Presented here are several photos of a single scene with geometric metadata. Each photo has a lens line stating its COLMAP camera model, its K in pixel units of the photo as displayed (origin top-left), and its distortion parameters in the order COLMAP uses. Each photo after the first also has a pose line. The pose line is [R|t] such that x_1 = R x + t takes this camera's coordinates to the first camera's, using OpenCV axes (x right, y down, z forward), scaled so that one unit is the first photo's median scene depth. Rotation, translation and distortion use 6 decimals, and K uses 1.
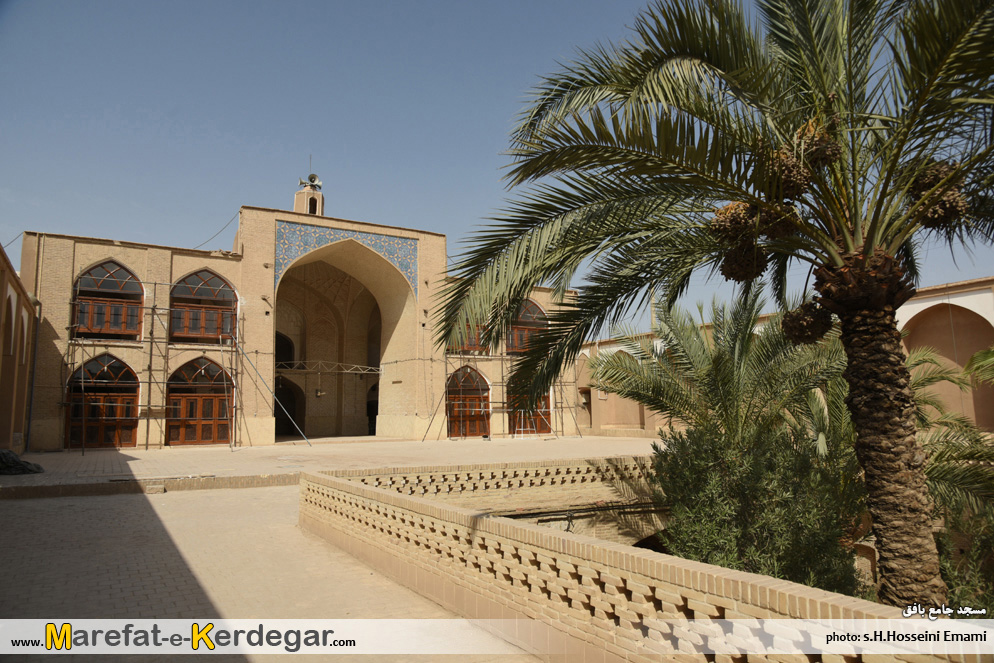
lens RADIAL K [[669.2, 0, 487.8], [0, 669.2, 323.4], [0, 0, 1]] dist [-0.035248, 0.007687]
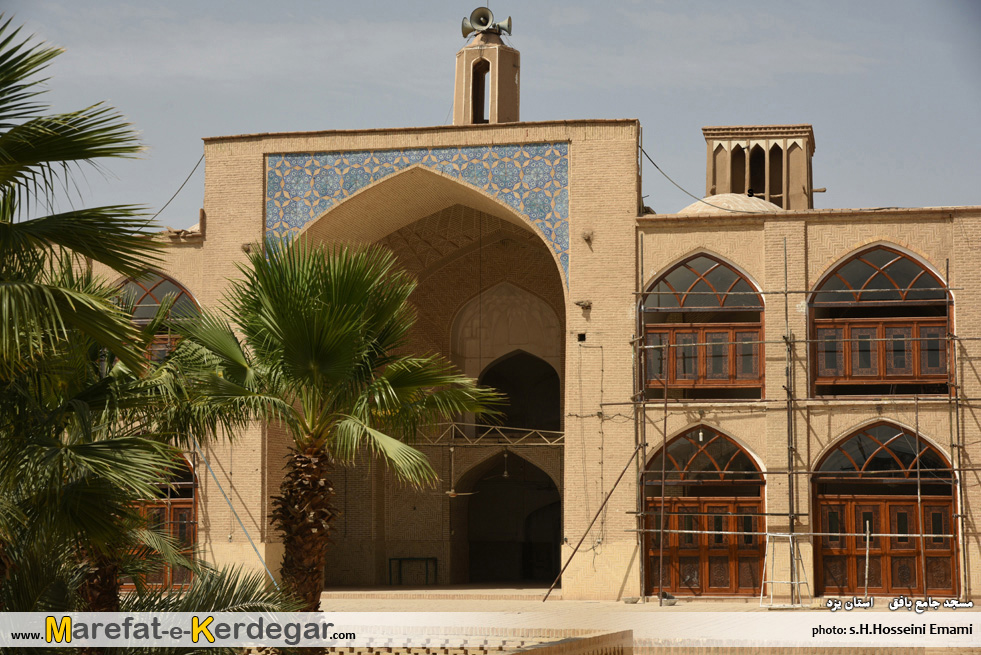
lens RADIAL K [[2020.5, 0, 491.2], [0, 2020.5, 307.3], [0, 0, 1]] dist [0.057402, 0.000000]
pose [[0.714102, -0.063877, -0.697122, 0.869612], [0.083755, 0.996471, -0.005510, -0.016664], [0.695014, -0.054452, 0.716932, 0.011983]]
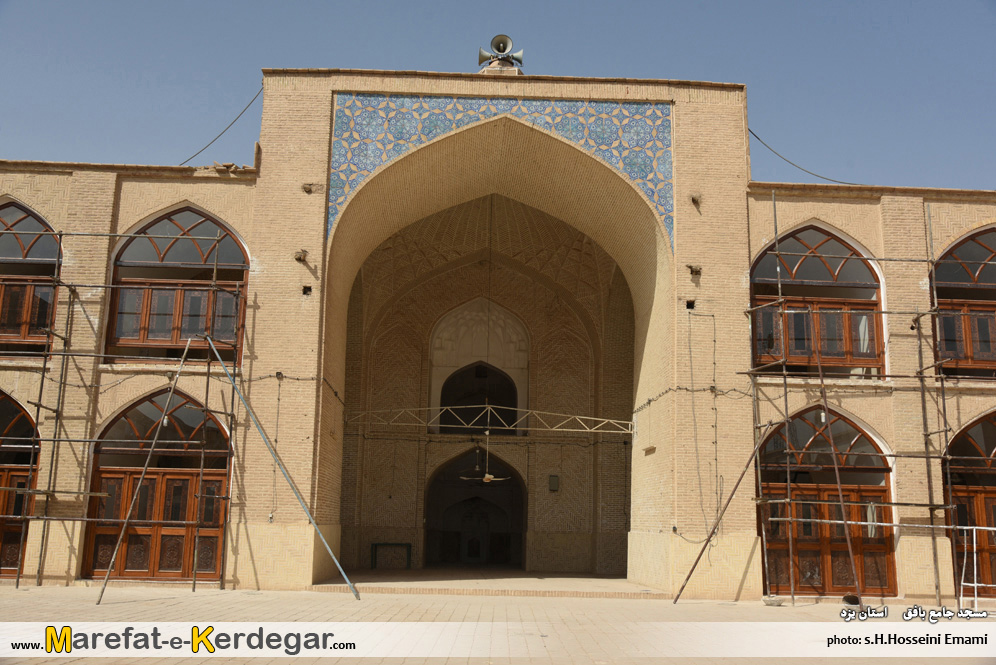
lens RADIAL K [[984.7, 0, 502.3], [0, 984.7, 316.0], [0, 0, 1]] dist [-0.020460, 0.000000]
pose [[0.865657, -0.075989, -0.494837, 0.108032], [0.034014, 0.995057, -0.093302, 0.066689], [0.499480, 0.063936, 0.863963, 0.481451]]
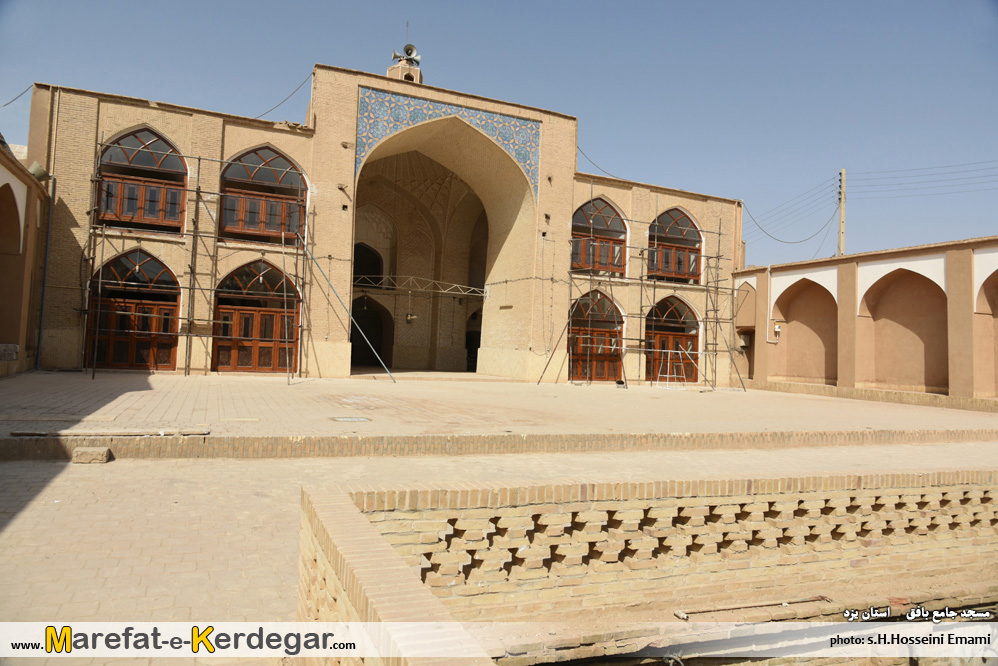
lens RADIAL K [[671.9, 0, 493.1], [0, 671.9, 322.6], [0, 0, 1]] dist [-0.035248, 0.007687]
pose [[0.990283, 0.048555, -0.130313, -0.053622], [-0.036722, 0.995107, 0.091725, 0.038571], [0.134129, -0.086049, 0.987221, 0.244059]]
